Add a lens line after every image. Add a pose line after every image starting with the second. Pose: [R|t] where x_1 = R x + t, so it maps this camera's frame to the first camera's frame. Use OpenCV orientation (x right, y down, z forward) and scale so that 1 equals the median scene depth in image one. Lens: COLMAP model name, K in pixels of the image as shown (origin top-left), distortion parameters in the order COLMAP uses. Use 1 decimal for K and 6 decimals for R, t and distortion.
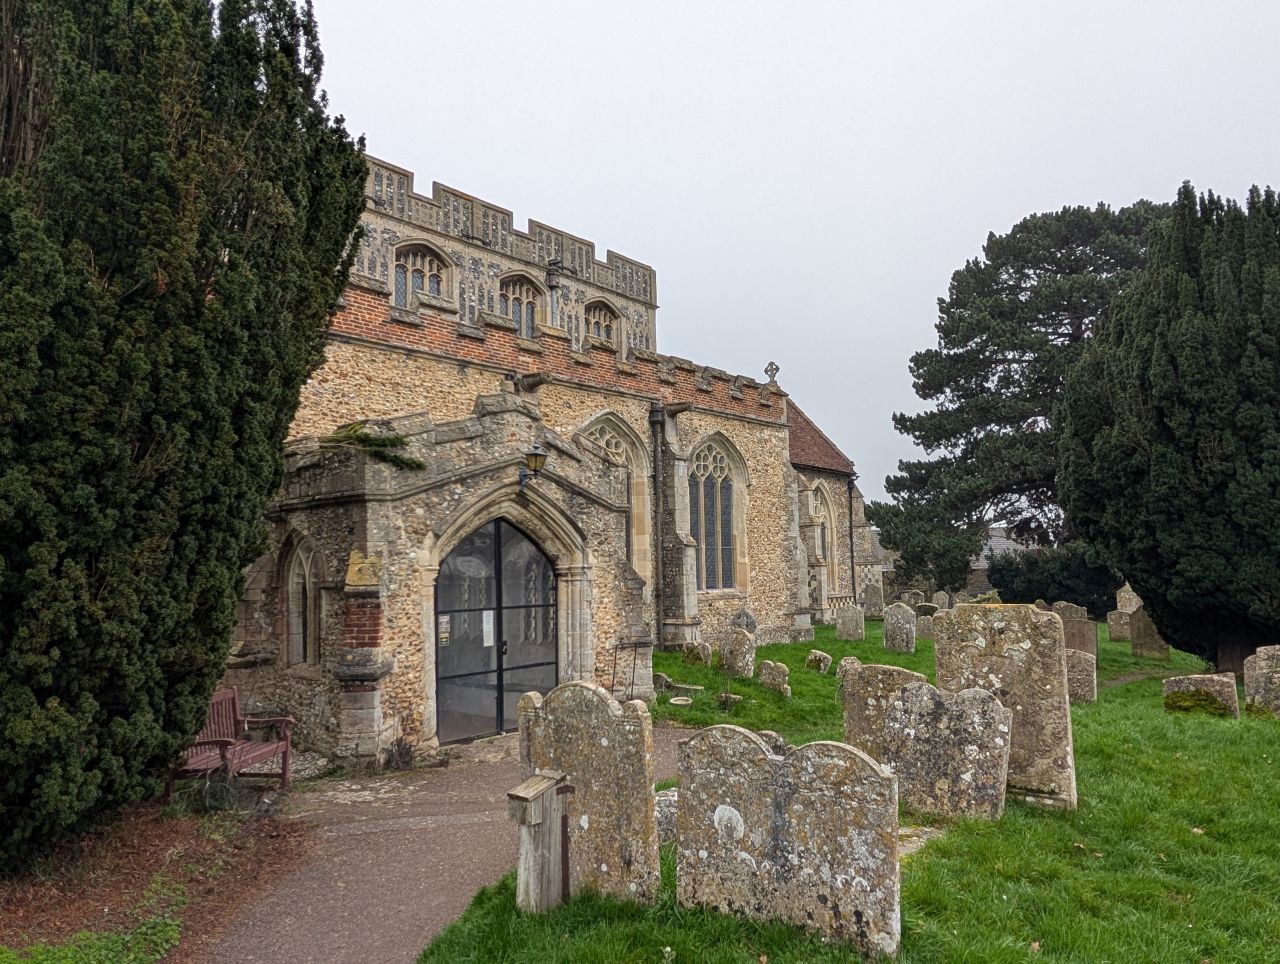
lens RADIAL K [[833.8, 0, 640.0], [0, 833.8, 482.0], [0, 0, 1]] dist [0.002672, 0.000130]
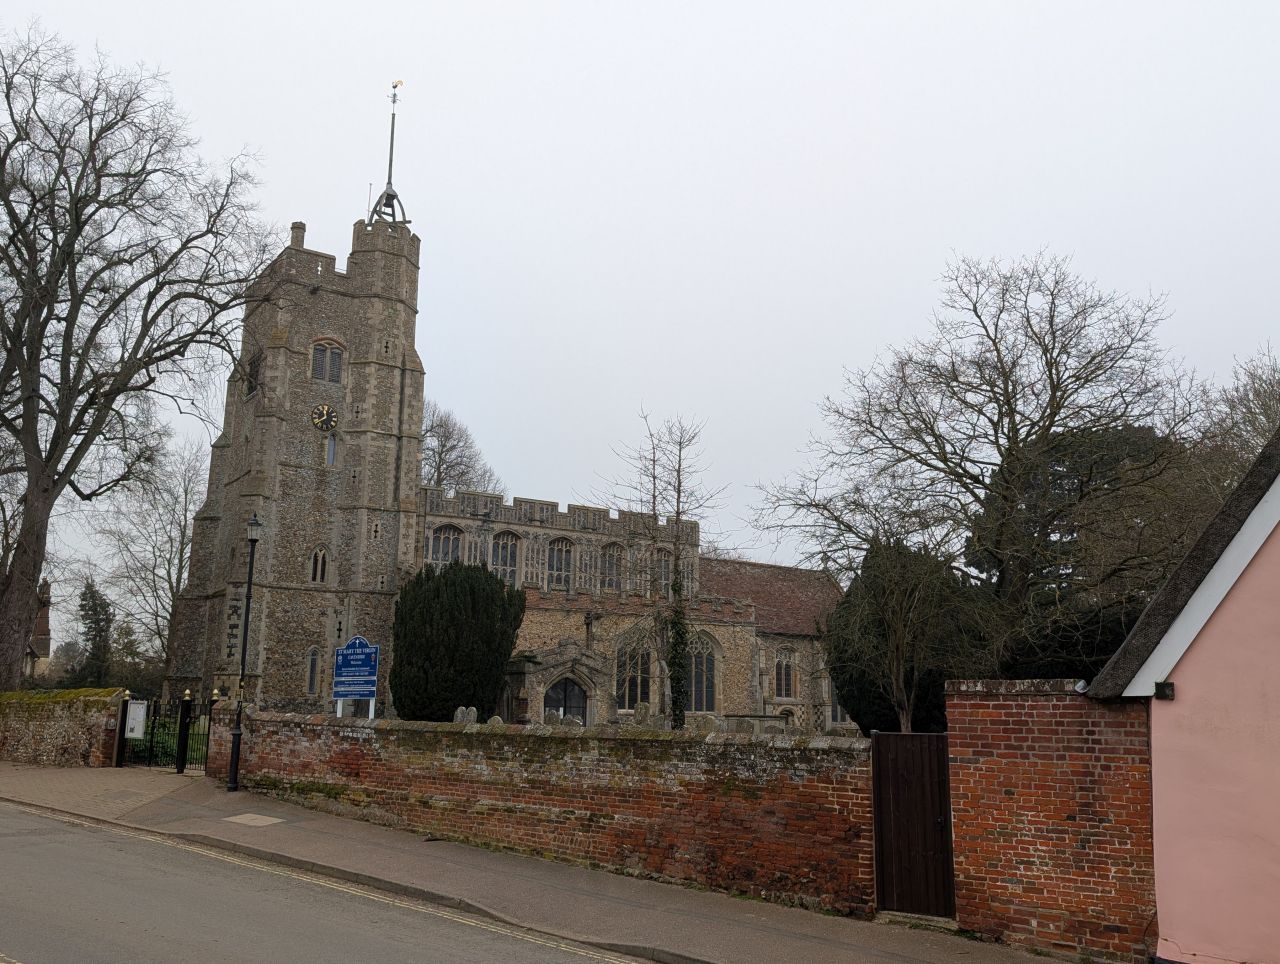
lens RADIAL K [[1121.0, 0, 637.9], [0, 1121.0, 473.9], [0, 0, 1]] dist [0.184936, -0.638010]
pose [[0.968000, -0.017817, -0.250315, 0.625304], [-0.008508, 0.994573, -0.103692, -0.151167], [0.250804, 0.102504, 0.962596, -1.661787]]
